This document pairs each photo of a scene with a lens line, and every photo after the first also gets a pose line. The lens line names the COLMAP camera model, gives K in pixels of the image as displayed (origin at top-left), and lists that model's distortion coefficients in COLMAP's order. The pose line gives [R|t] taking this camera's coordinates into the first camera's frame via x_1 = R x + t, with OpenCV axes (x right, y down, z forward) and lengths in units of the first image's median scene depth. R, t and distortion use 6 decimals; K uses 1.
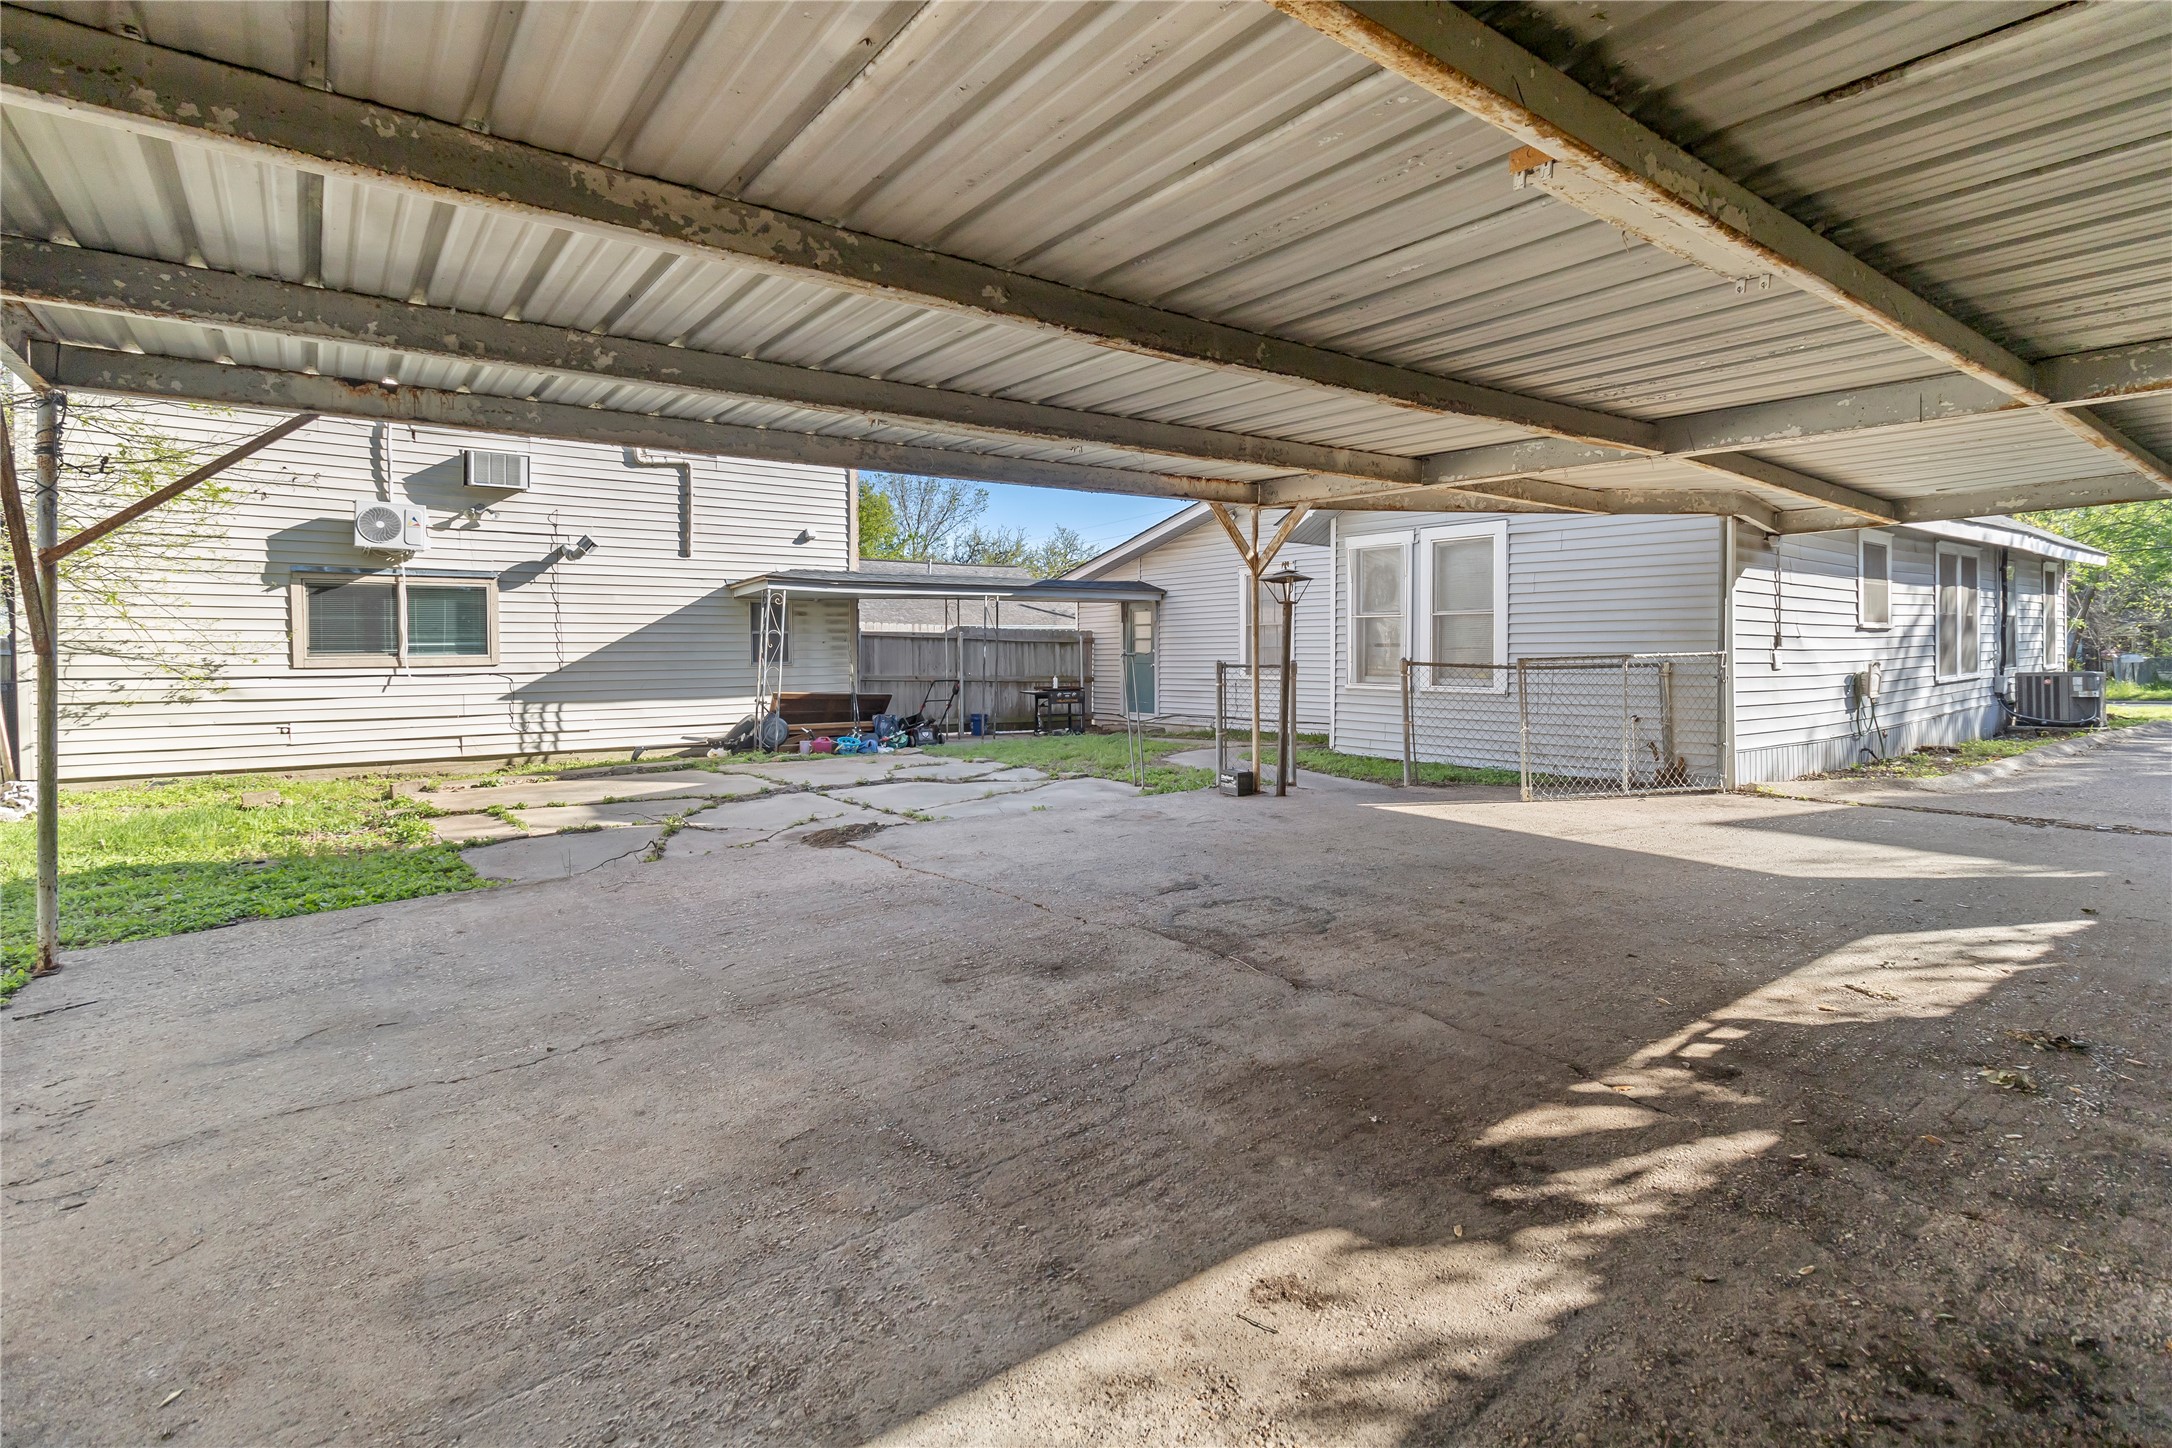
lens RADIAL K [[1041.3, 0, 1088.2], [0, 1041.3, 638.6], [0, 0, 1]] dist [-0.000357, 0.000013]
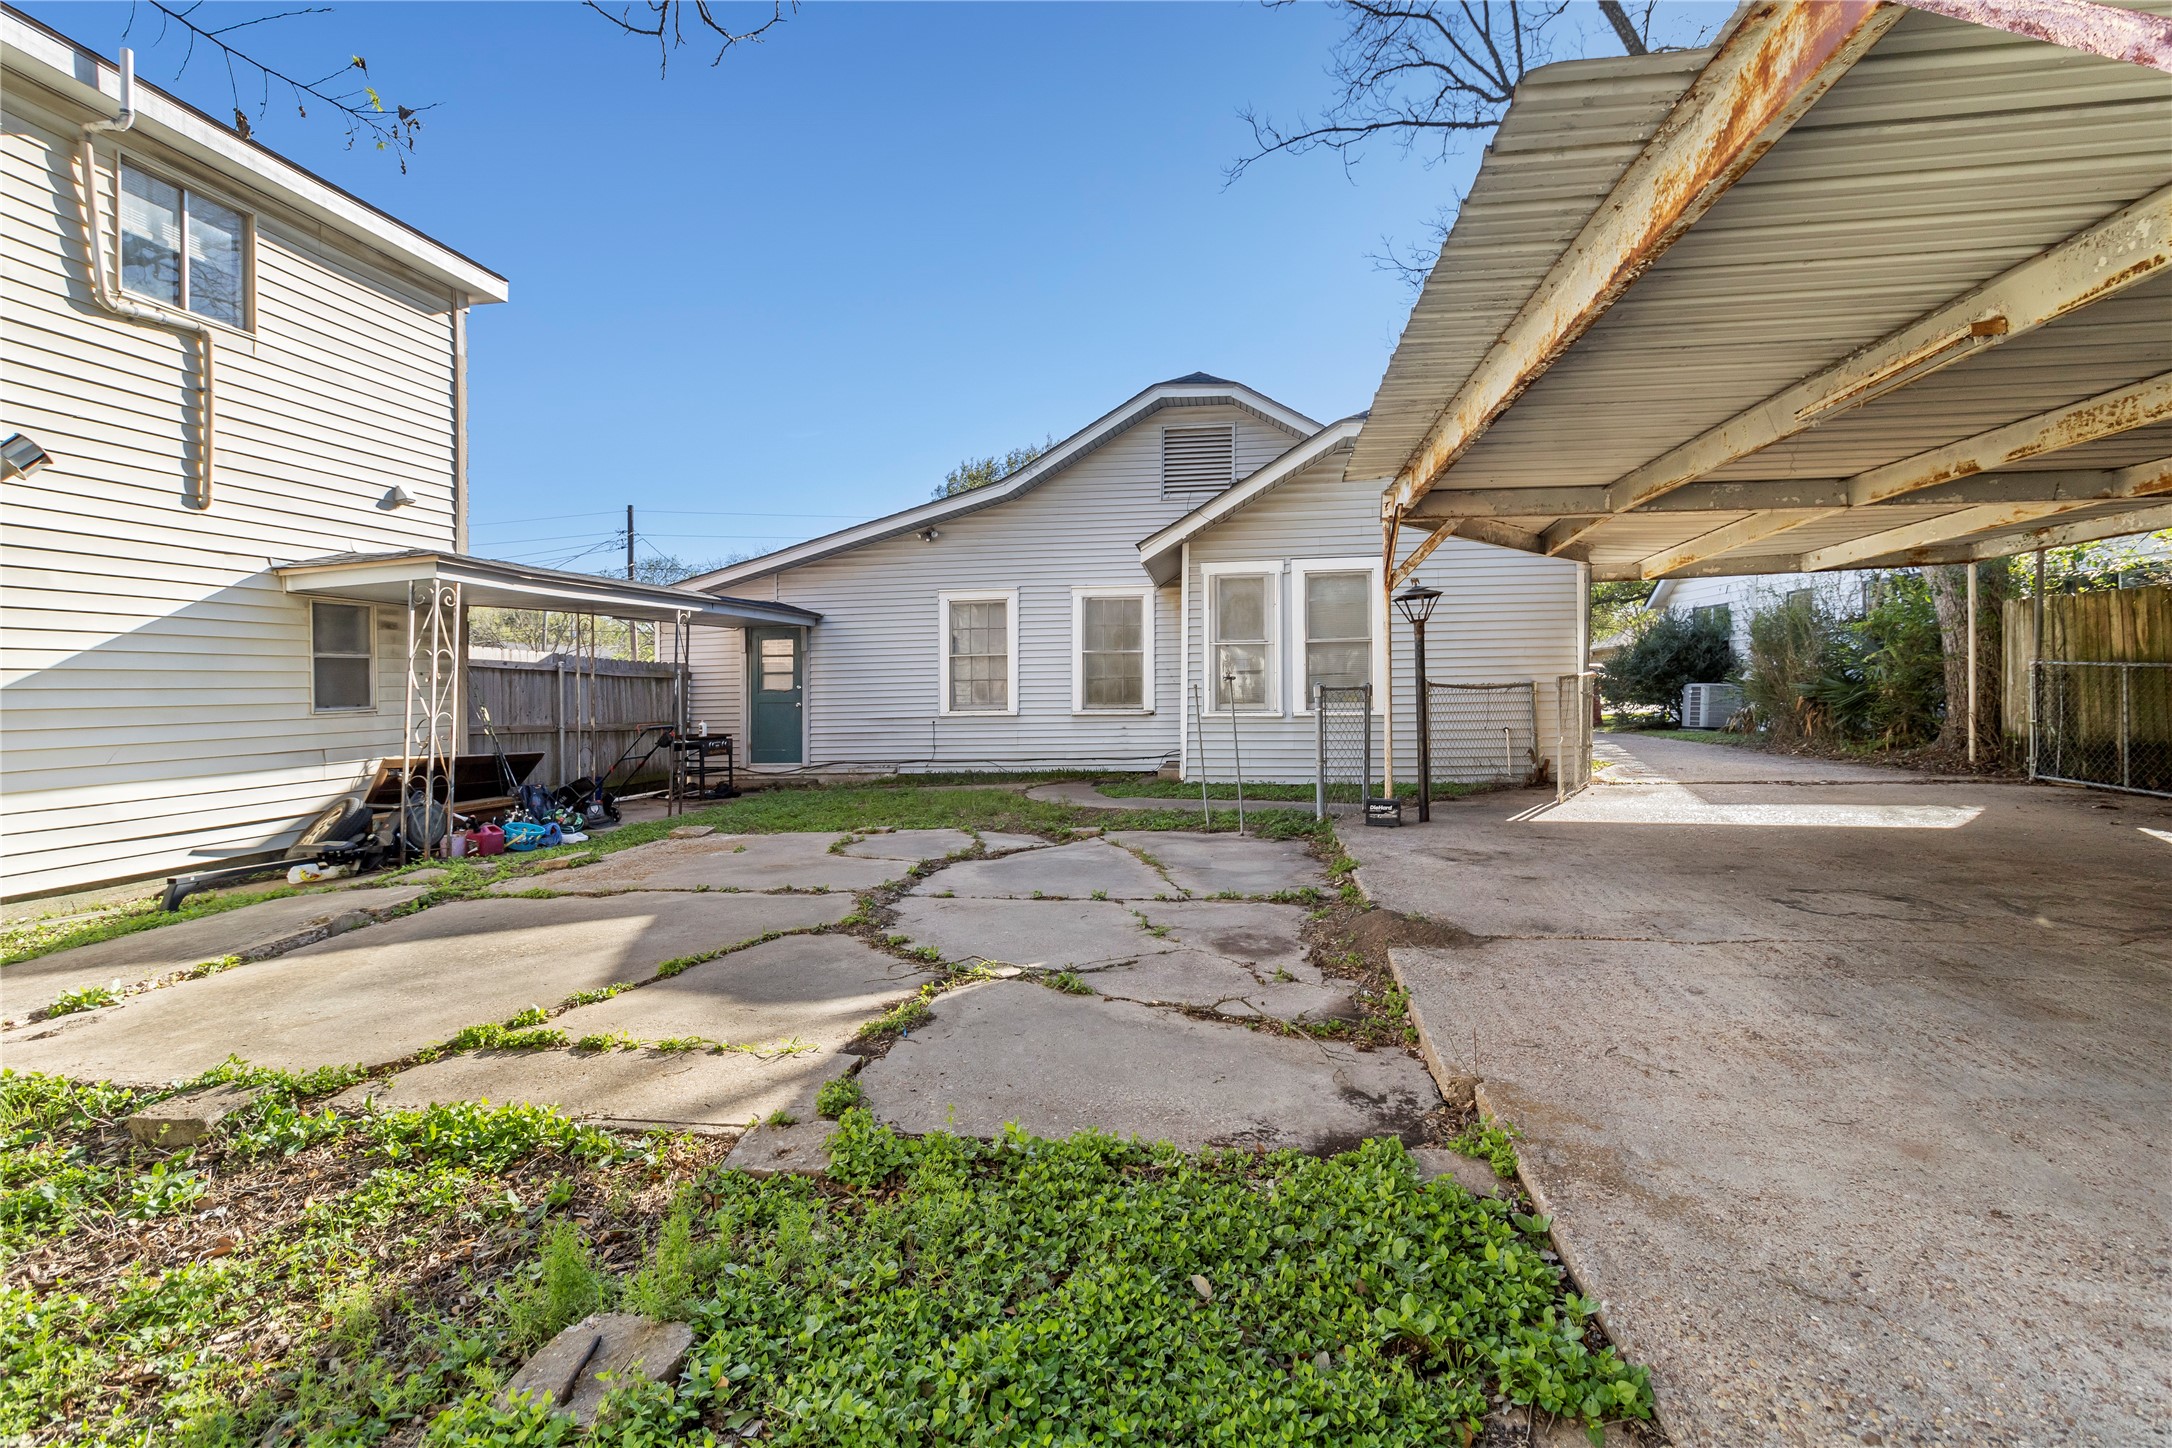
lens RADIAL K [[1023.1, 0, 1079.7], [0, 1023.1, 686.4], [0, 0, 1]] dist [0.000261, 0.000251]
pose [[0.729258, -0.006701, 0.684206, -0.410493], [0.006381, 0.999975, 0.002992, 0.012506], [-0.684209, 0.002185, 0.729283, 0.315207]]
